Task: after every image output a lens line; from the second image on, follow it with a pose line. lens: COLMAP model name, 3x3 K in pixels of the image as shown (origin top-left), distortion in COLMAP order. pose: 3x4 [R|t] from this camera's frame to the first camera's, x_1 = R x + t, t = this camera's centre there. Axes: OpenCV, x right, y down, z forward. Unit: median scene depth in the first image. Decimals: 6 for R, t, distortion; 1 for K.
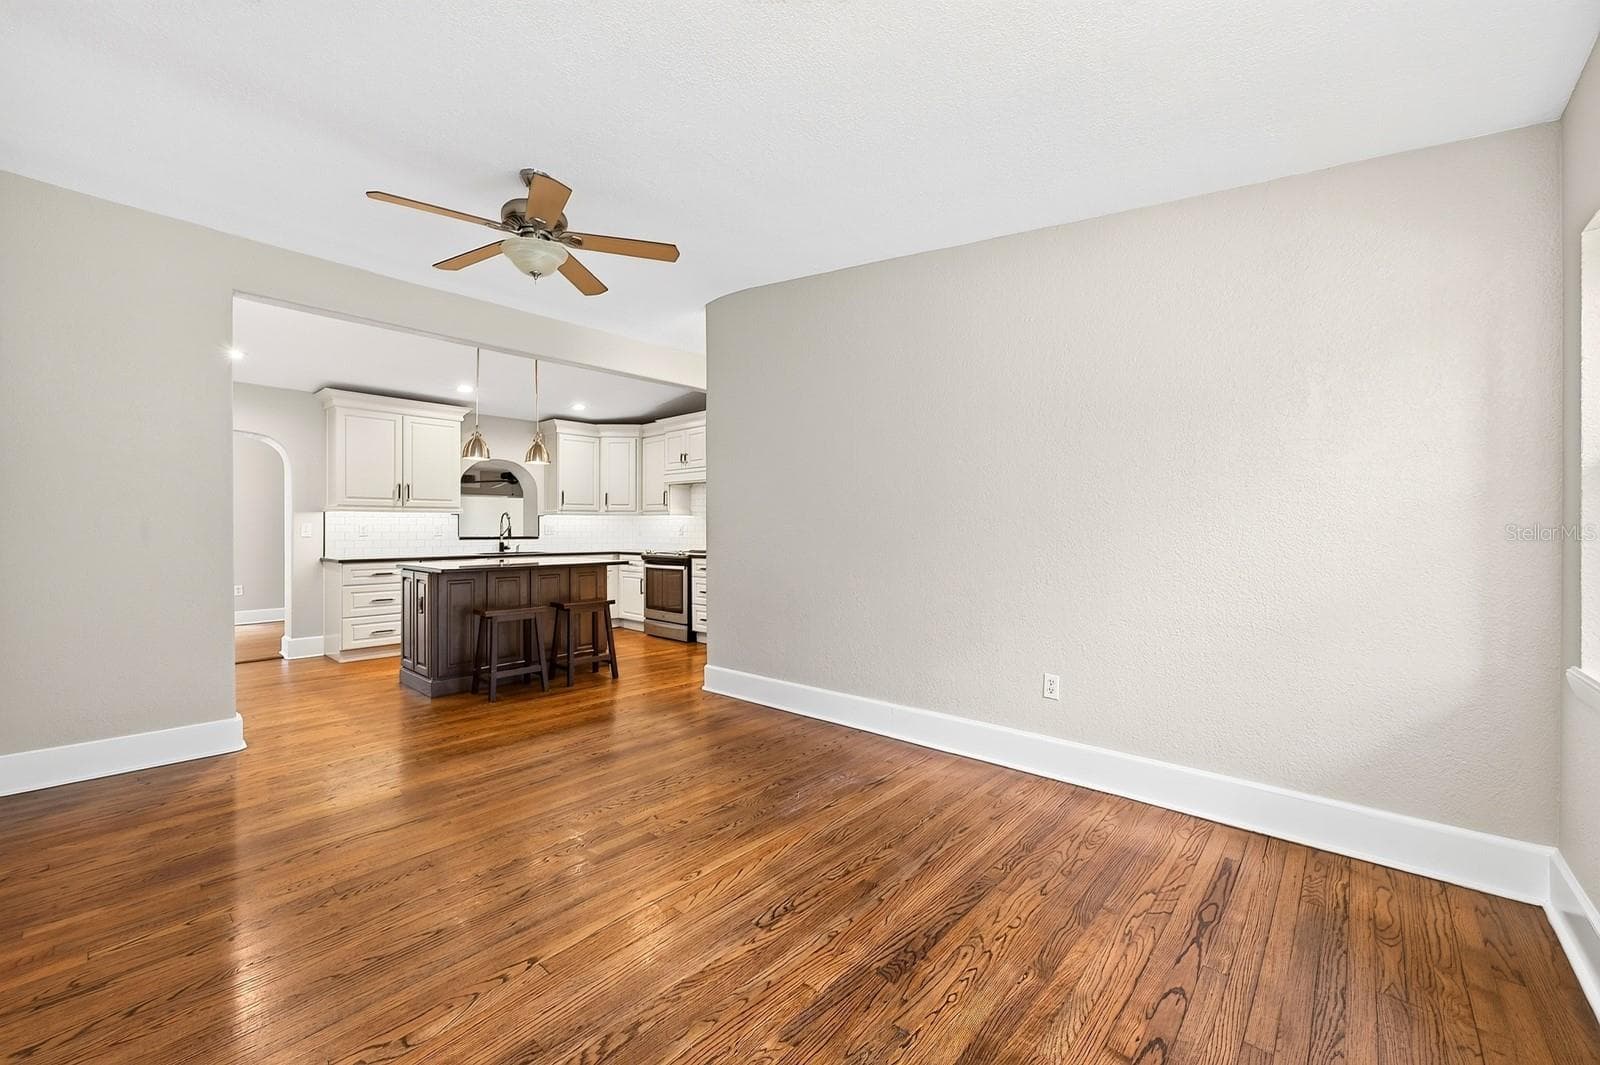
lens RADIAL K [[635.3, 0, 800.2], [0, 635.3, 534.4], [0, 0, 1]] dist [0.001376, 0.000074]
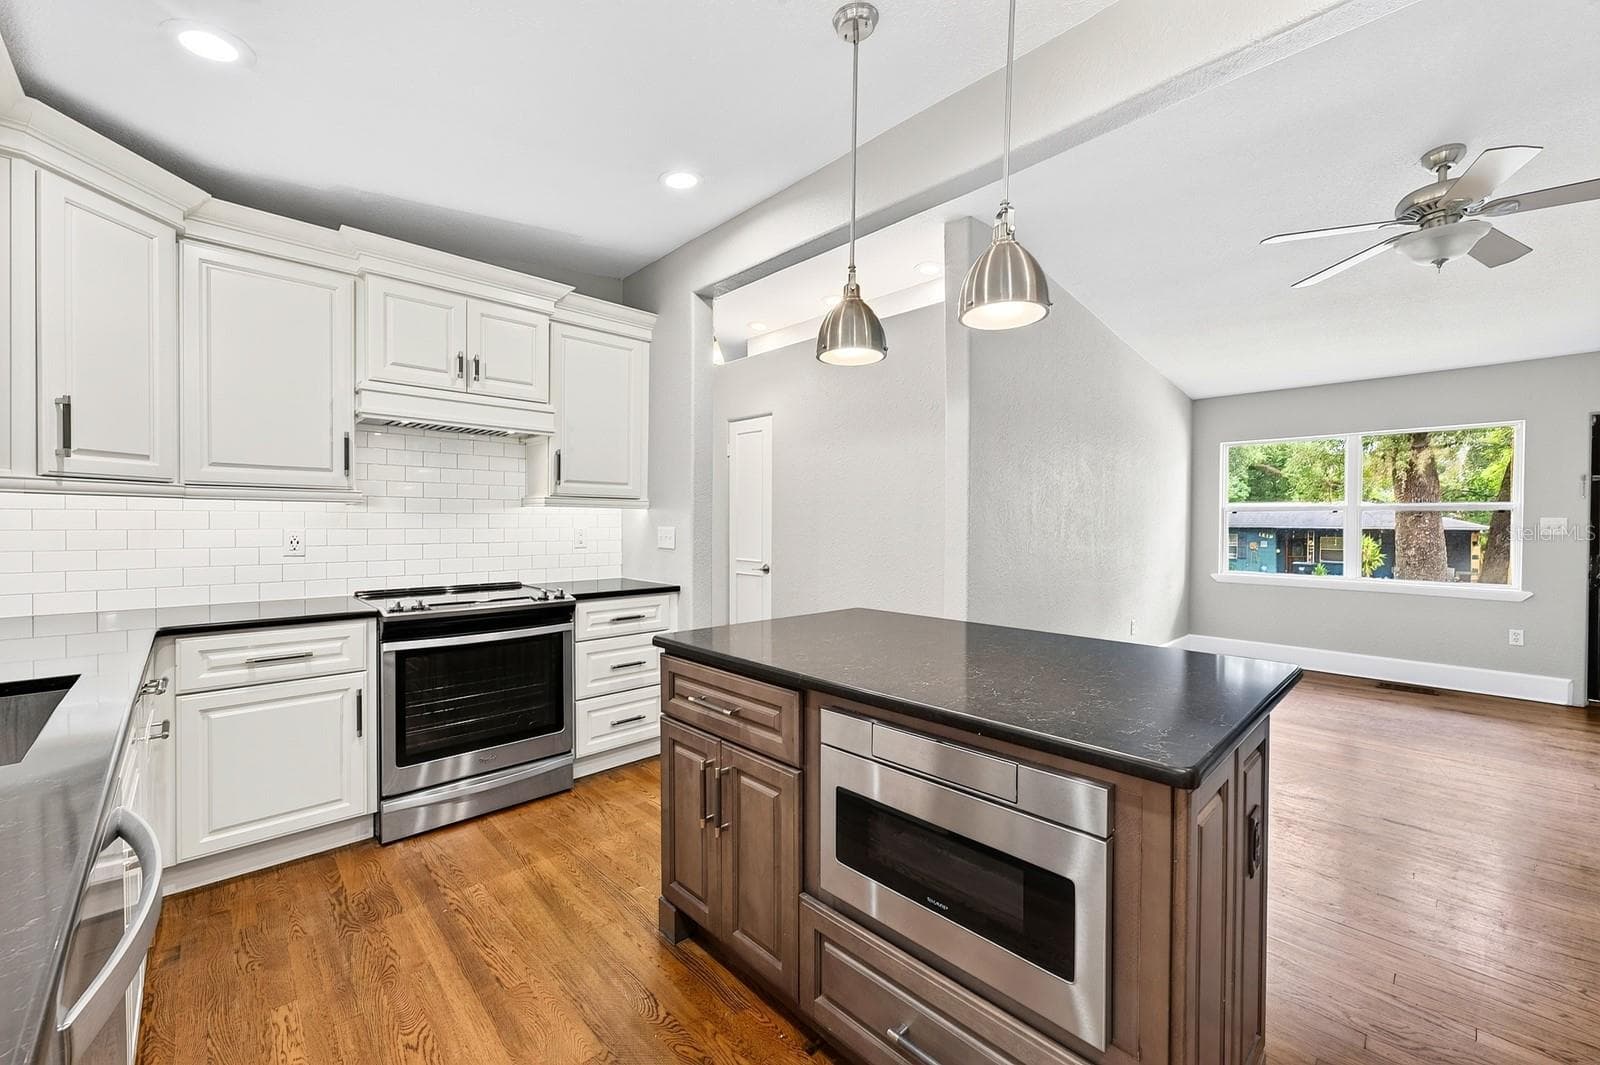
lens RADIAL K [[635.3, 0, 800.1], [0, 635.3, 524.4], [0, 0, 1]] dist [0.001376, 0.000074]
pose [[0.081595, -0.021384, 0.996436, -0.573187], [-0.006719, 0.999735, 0.022005, -0.028523], [-0.996643, -0.008490, 0.081430, 0.746172]]
